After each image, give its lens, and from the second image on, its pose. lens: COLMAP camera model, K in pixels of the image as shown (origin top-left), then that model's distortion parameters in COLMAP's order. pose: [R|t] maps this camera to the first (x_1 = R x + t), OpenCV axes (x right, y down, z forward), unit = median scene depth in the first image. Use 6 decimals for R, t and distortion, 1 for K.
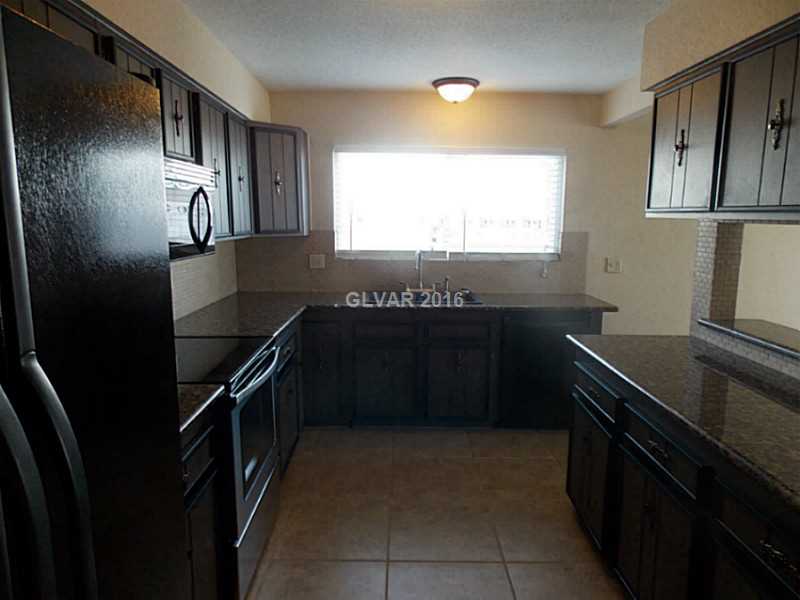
lens RADIAL K [[533.5, 0, 400.0], [0, 533.5, 300.0], [0, 0, 1]] dist [-0.002321, -0.001120]
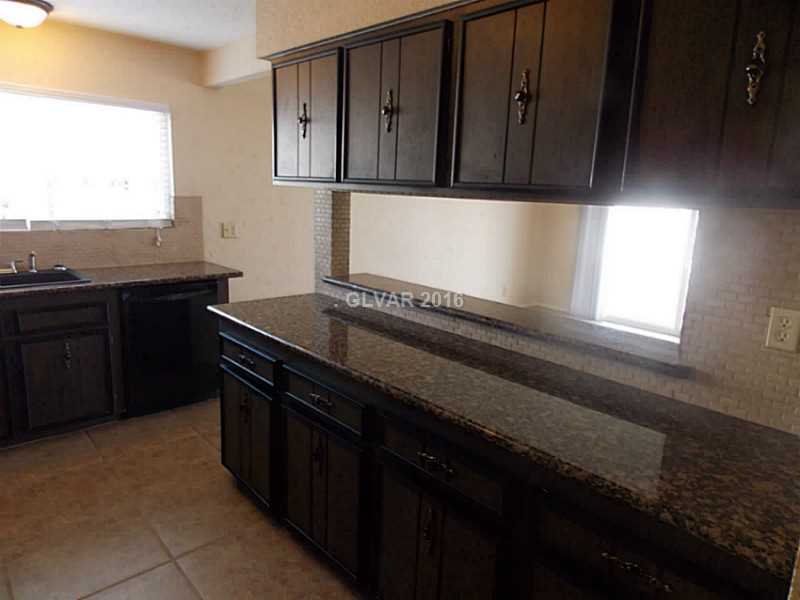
lens RADIAL K [[533.5, 0, 400.0], [0, 533.5, 300.0], [0, 0, 1]] dist [-0.002321, -0.001120]
pose [[0.730383, -0.121787, 0.672093, -0.085572], [0.073497, 0.992276, 0.099934, -0.018233], [-0.679072, -0.023593, 0.733693, 0.065609]]
